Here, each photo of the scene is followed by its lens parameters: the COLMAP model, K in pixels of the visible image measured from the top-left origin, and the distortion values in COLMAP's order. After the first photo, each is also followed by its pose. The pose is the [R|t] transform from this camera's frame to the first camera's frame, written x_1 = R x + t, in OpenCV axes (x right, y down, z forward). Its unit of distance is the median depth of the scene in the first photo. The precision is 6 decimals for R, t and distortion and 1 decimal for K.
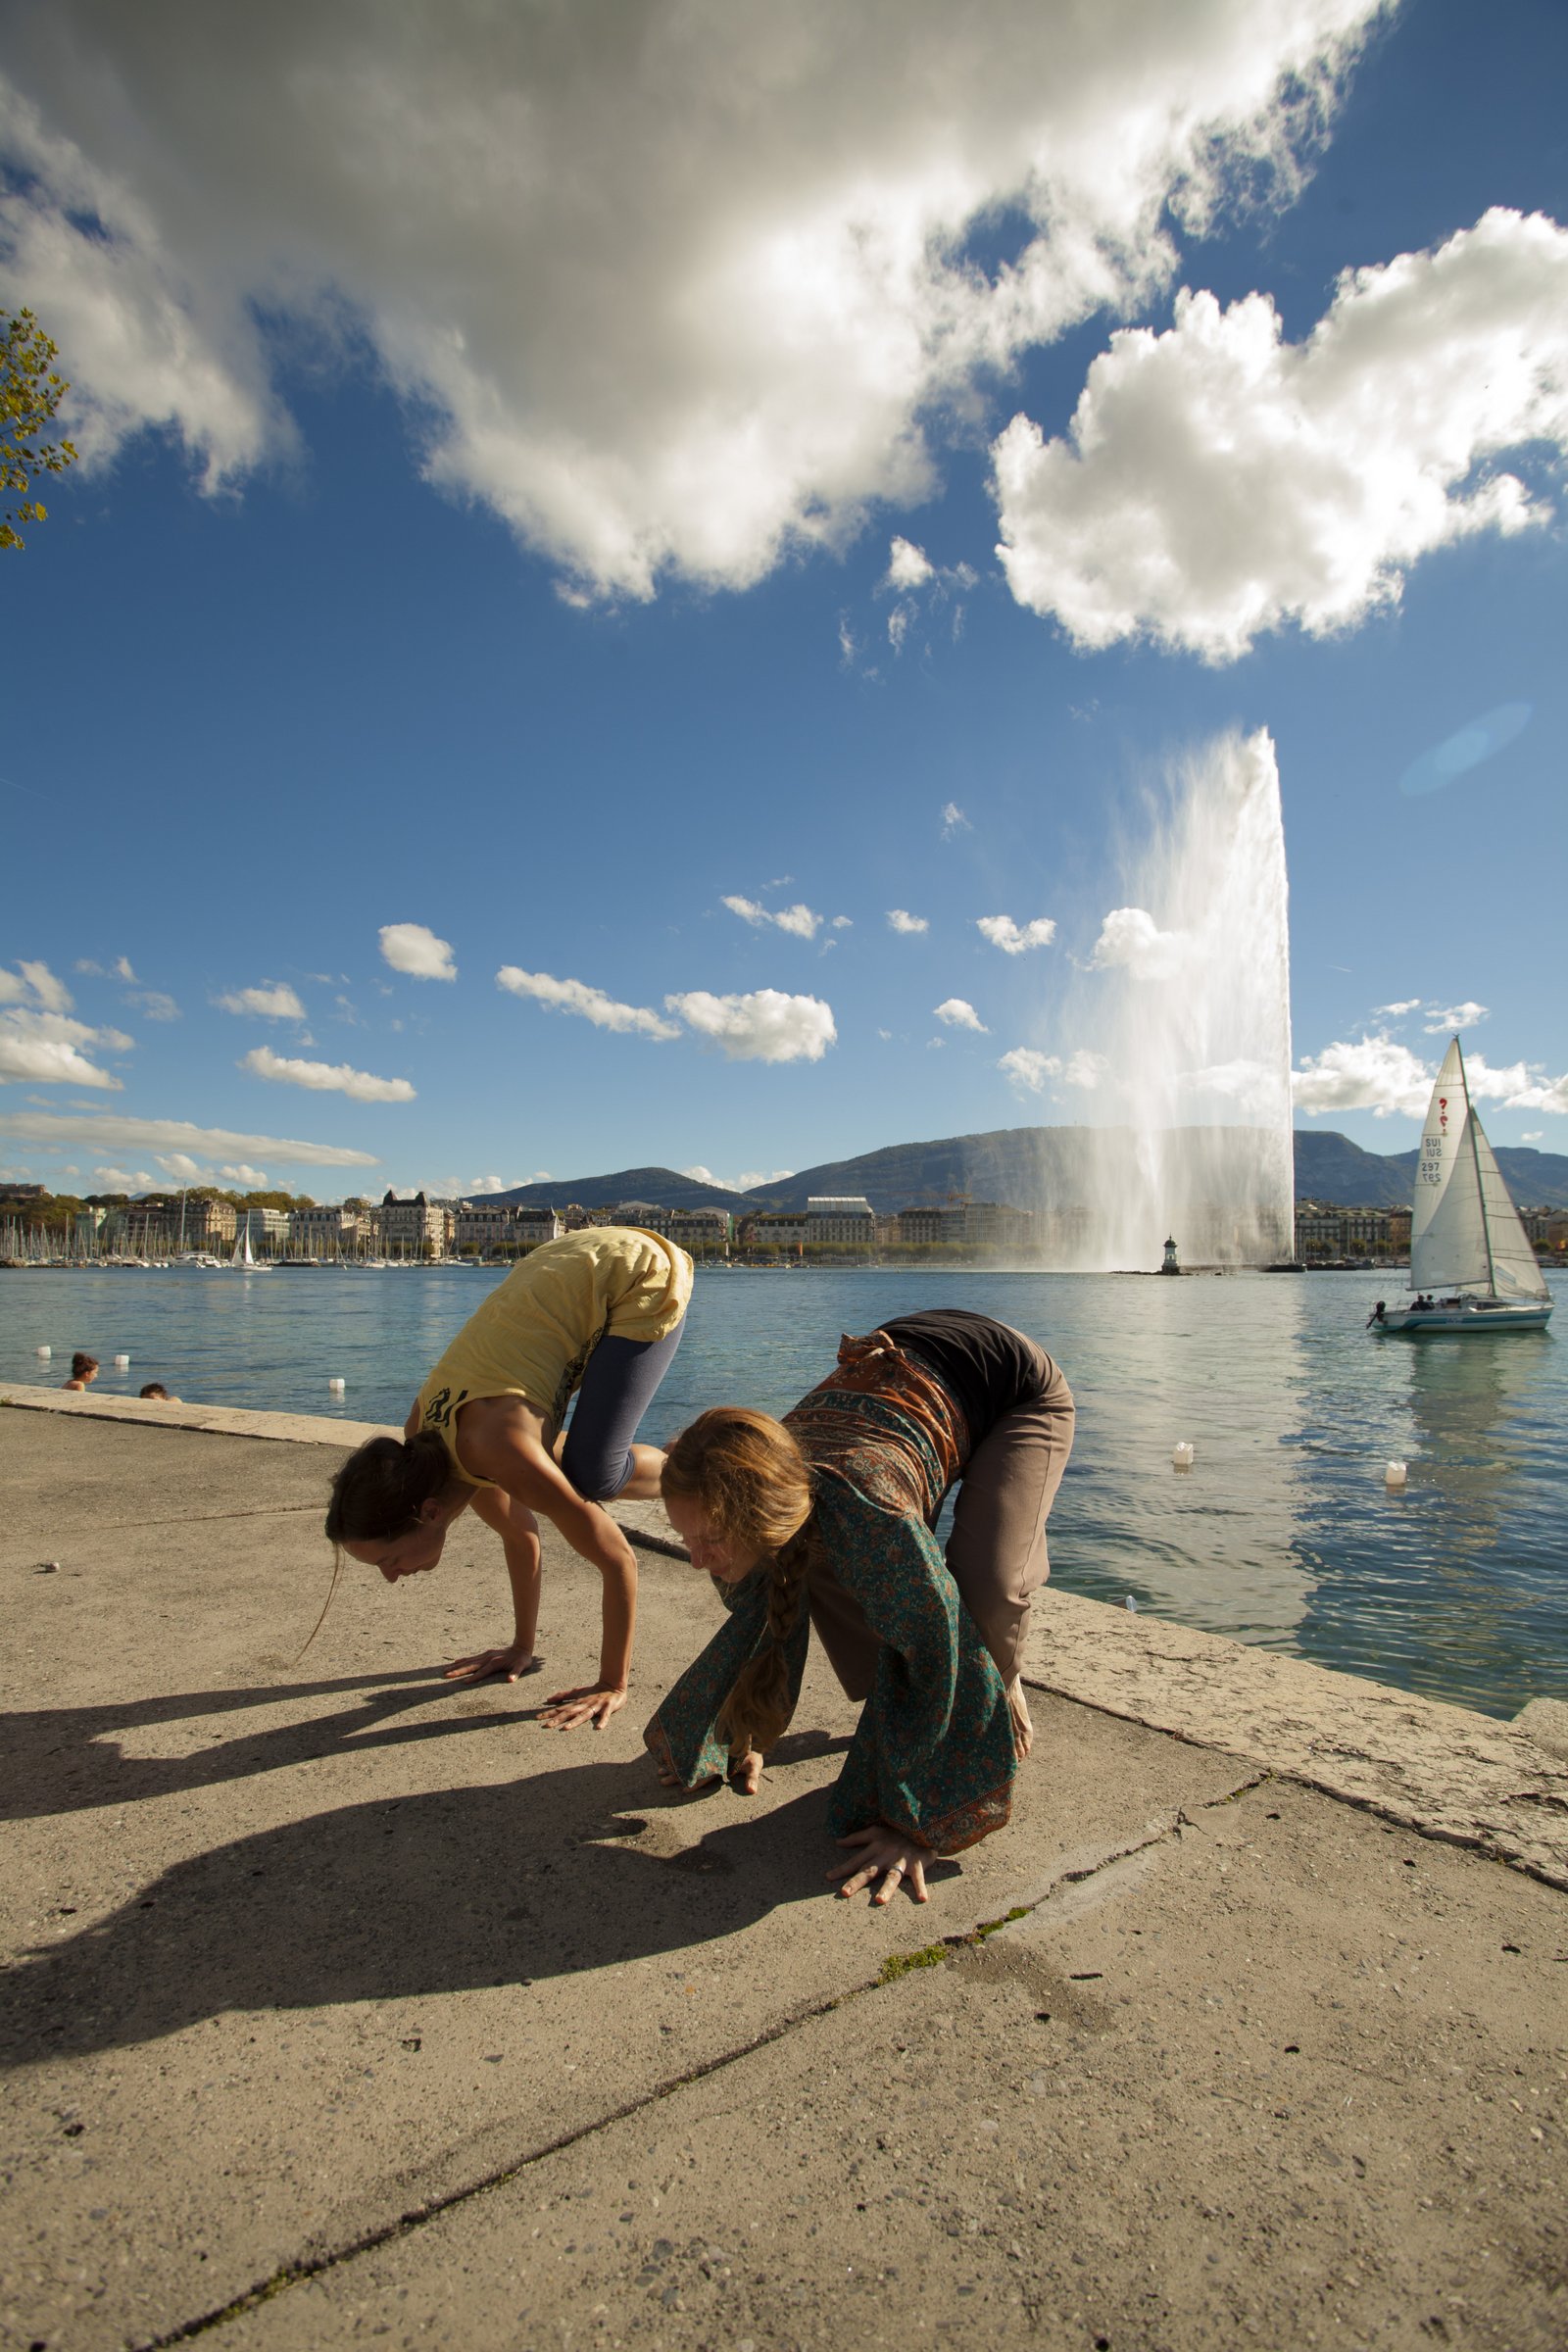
lens RADIAL K [[1166.2, 0, 773.7], [0, 1166.2, 1185.4], [0, 0, 1]] dist [-0.081320, 0.041346]
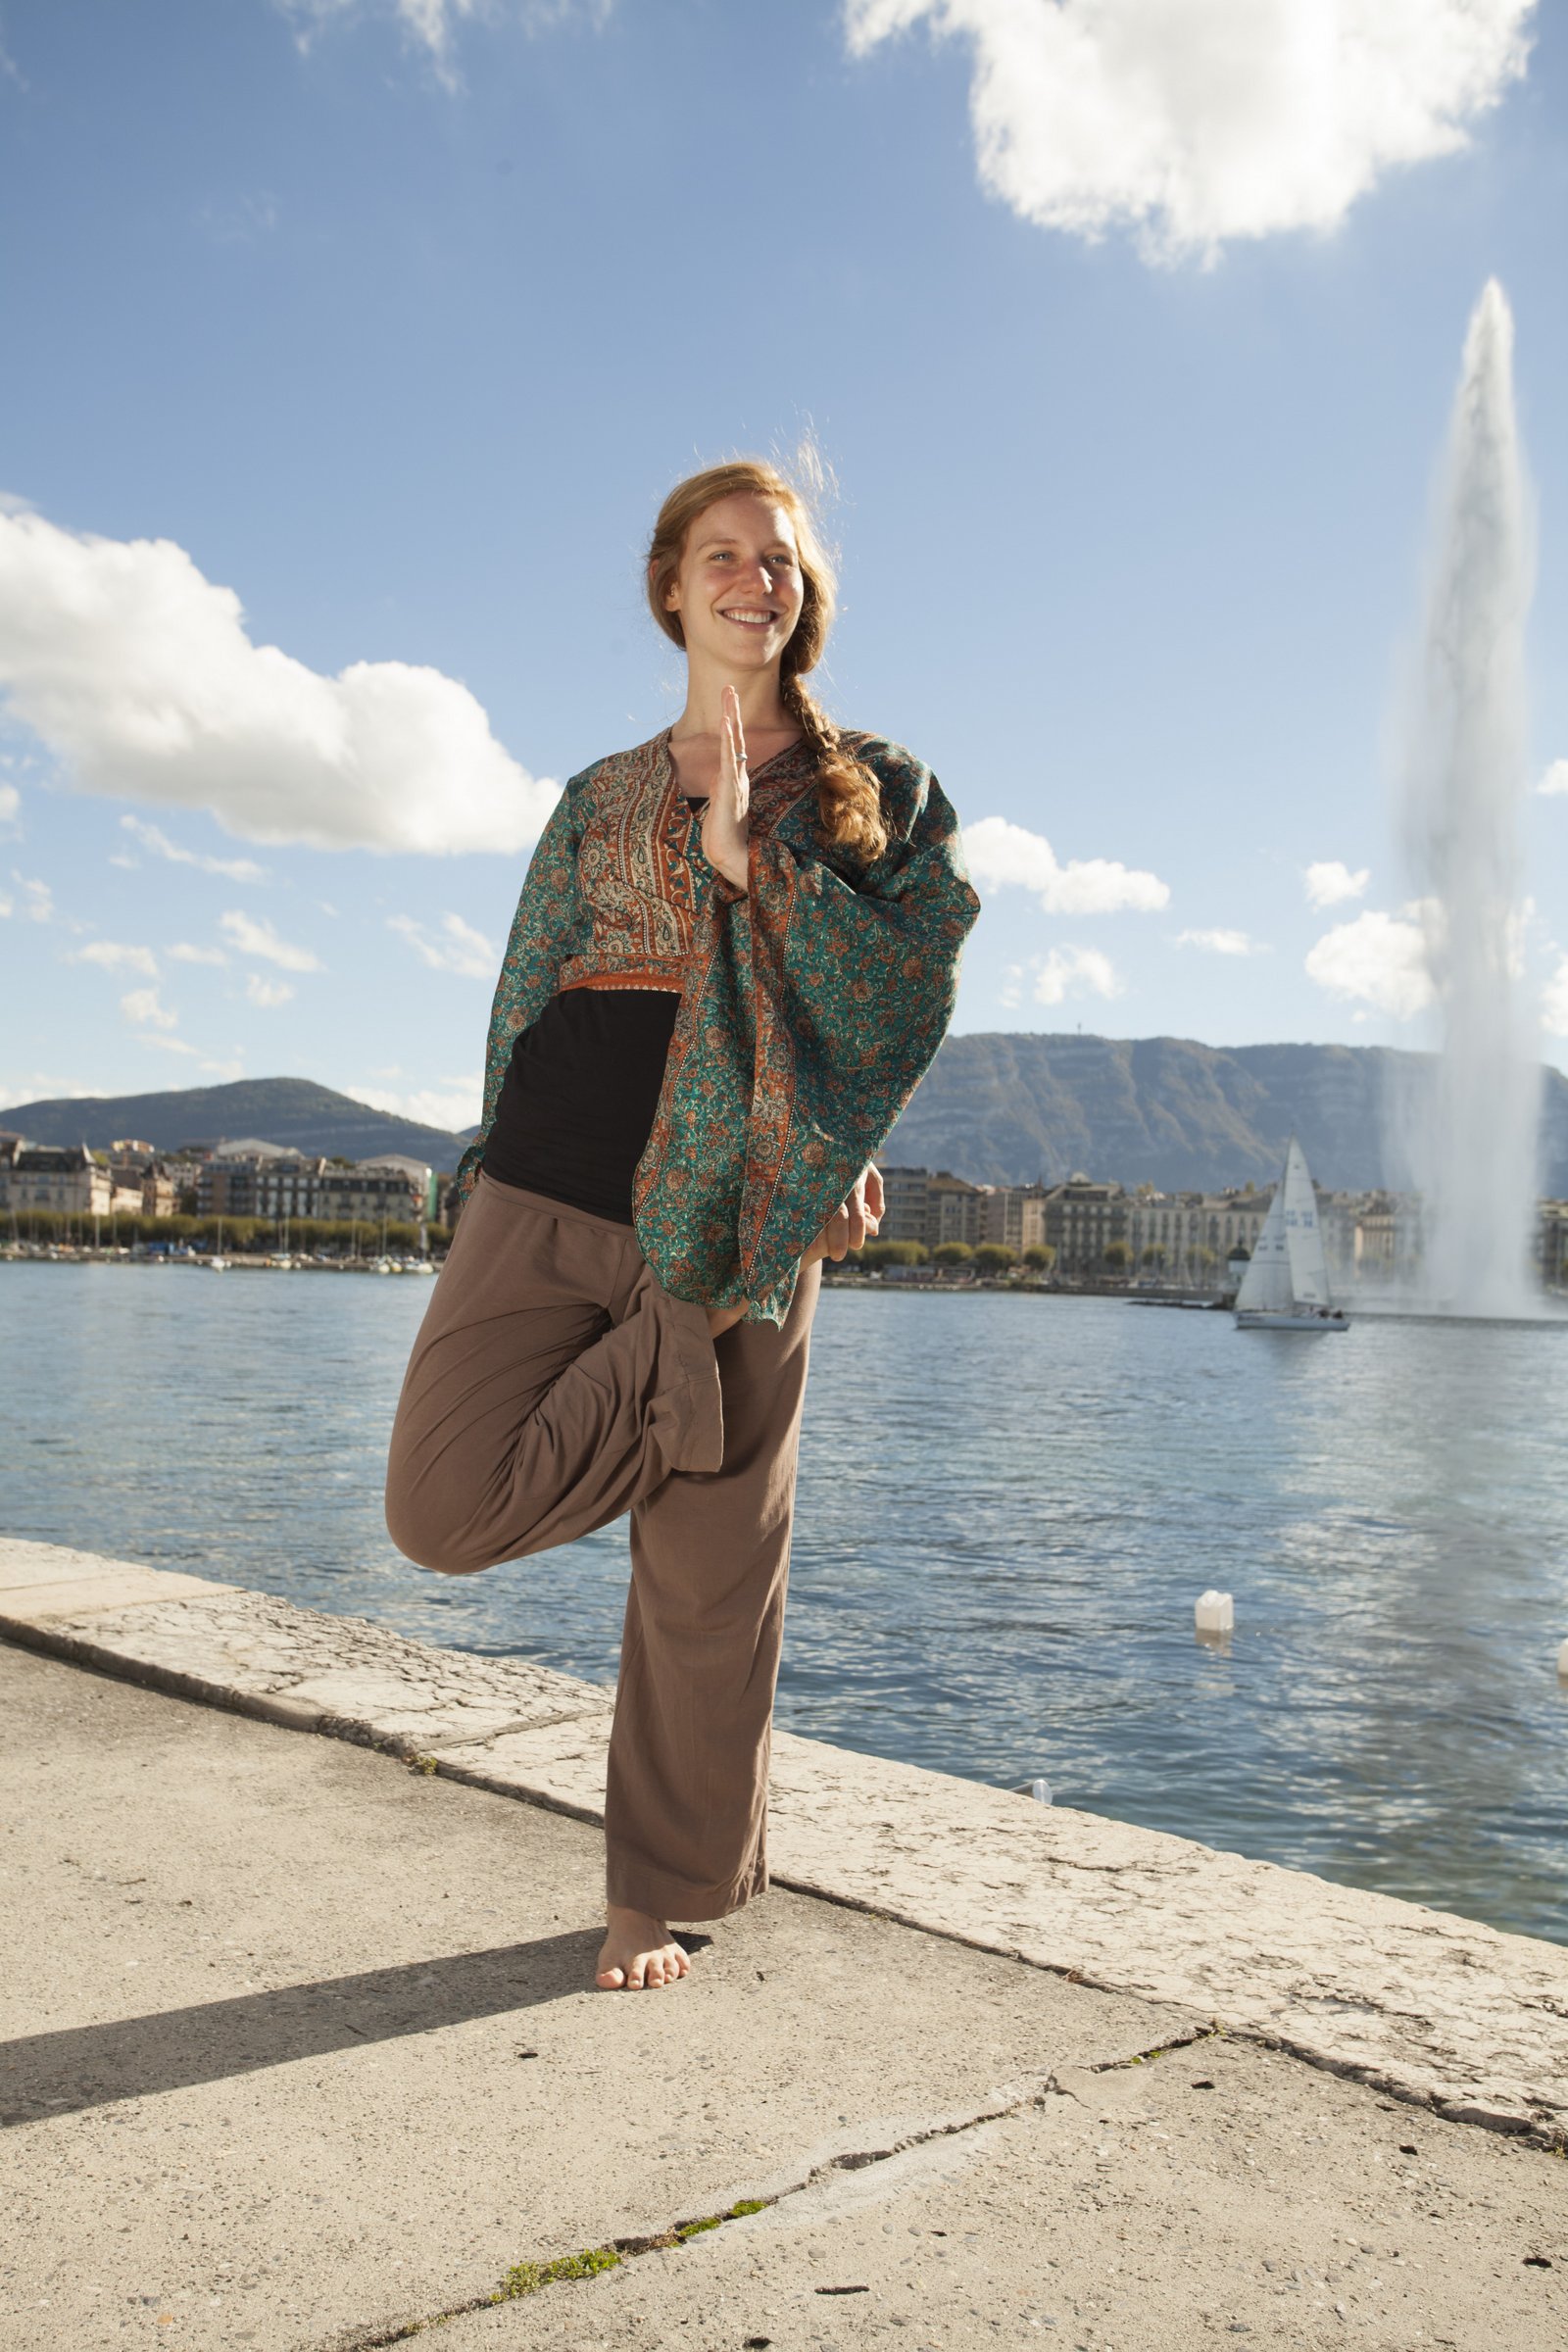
lens RADIAL K [[2185.4, 0, 775.3], [0, 2185.4, 1180.2], [0, 0, 1]] dist [-0.015497, 0.098961]
pose [[0.992453, 0.036659, 0.117015, 0.049587], [-0.039437, 0.998990, 0.021519, 0.049074], [-0.116108, -0.025972, 0.992897, -0.091206]]
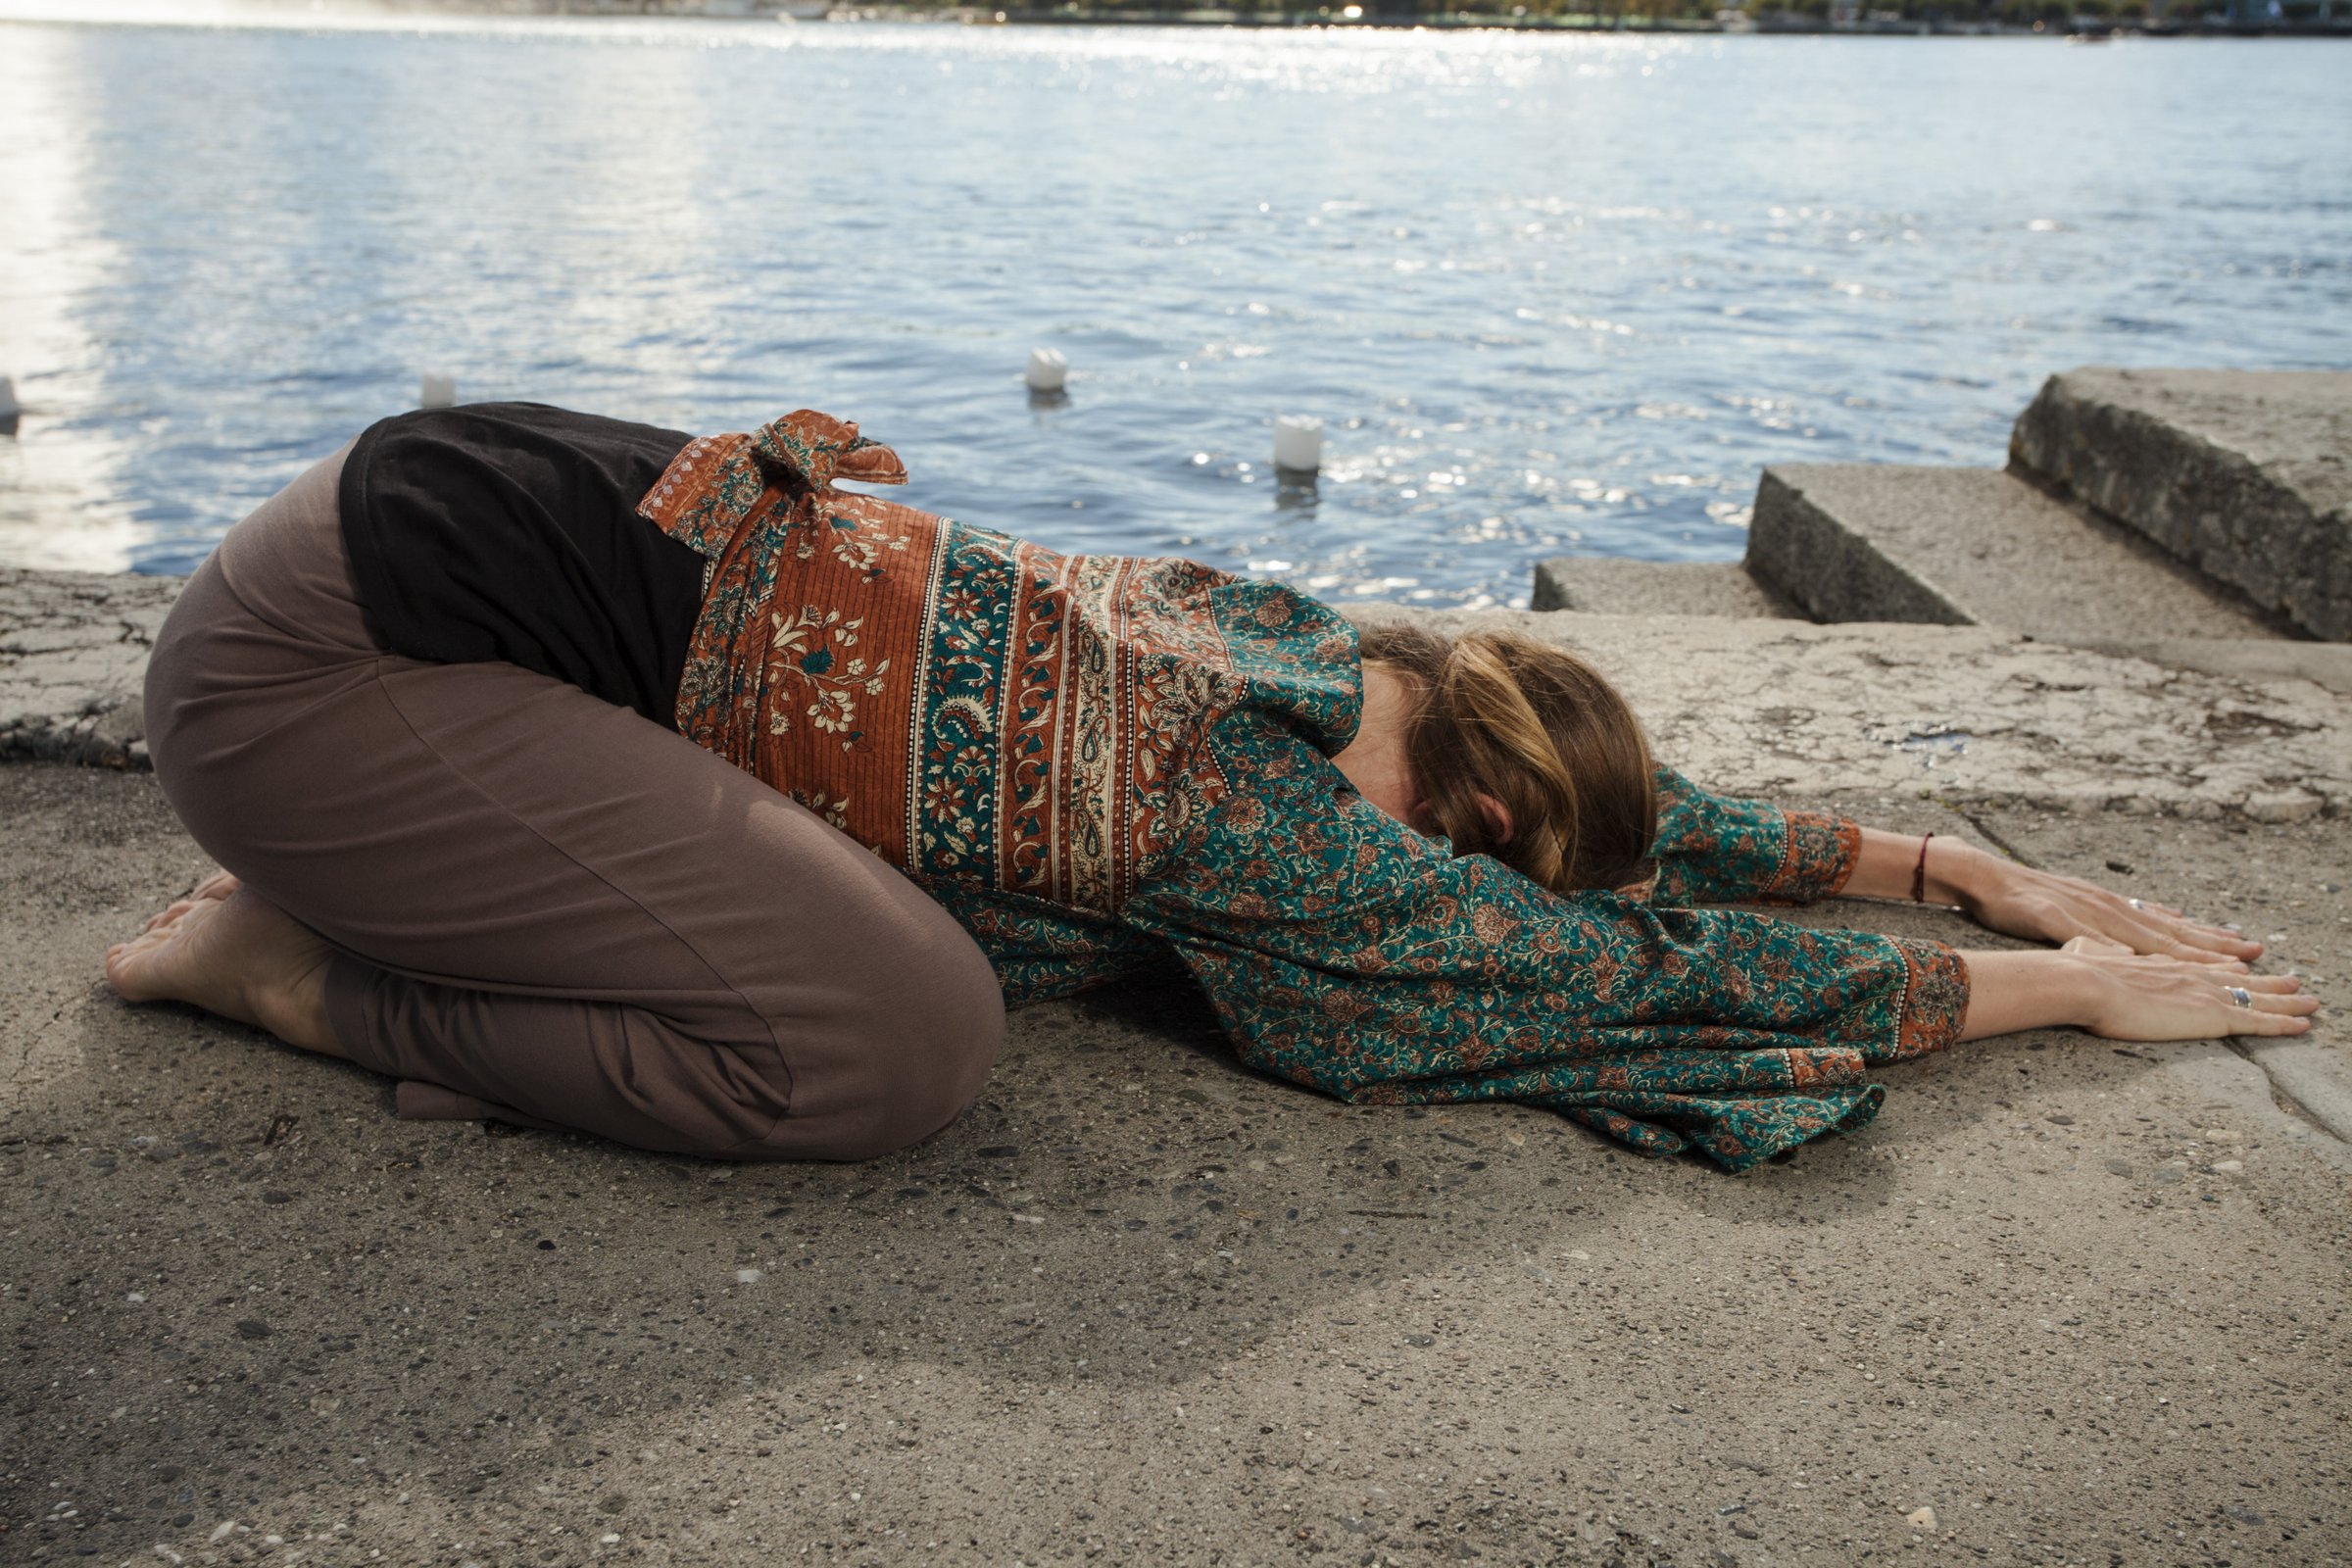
lens RADIAL K [[2309.8, 0, 1160.1], [0, 2309.8, 781.1], [0, 0, 1]] dist [0.023159, 0.025774]
pose [[0.613466, -0.240502, 0.752209, -0.396313], [-0.062325, 0.934784, 0.349706, 0.174209], [-0.787258, -0.261414, 0.558469, 0.627014]]
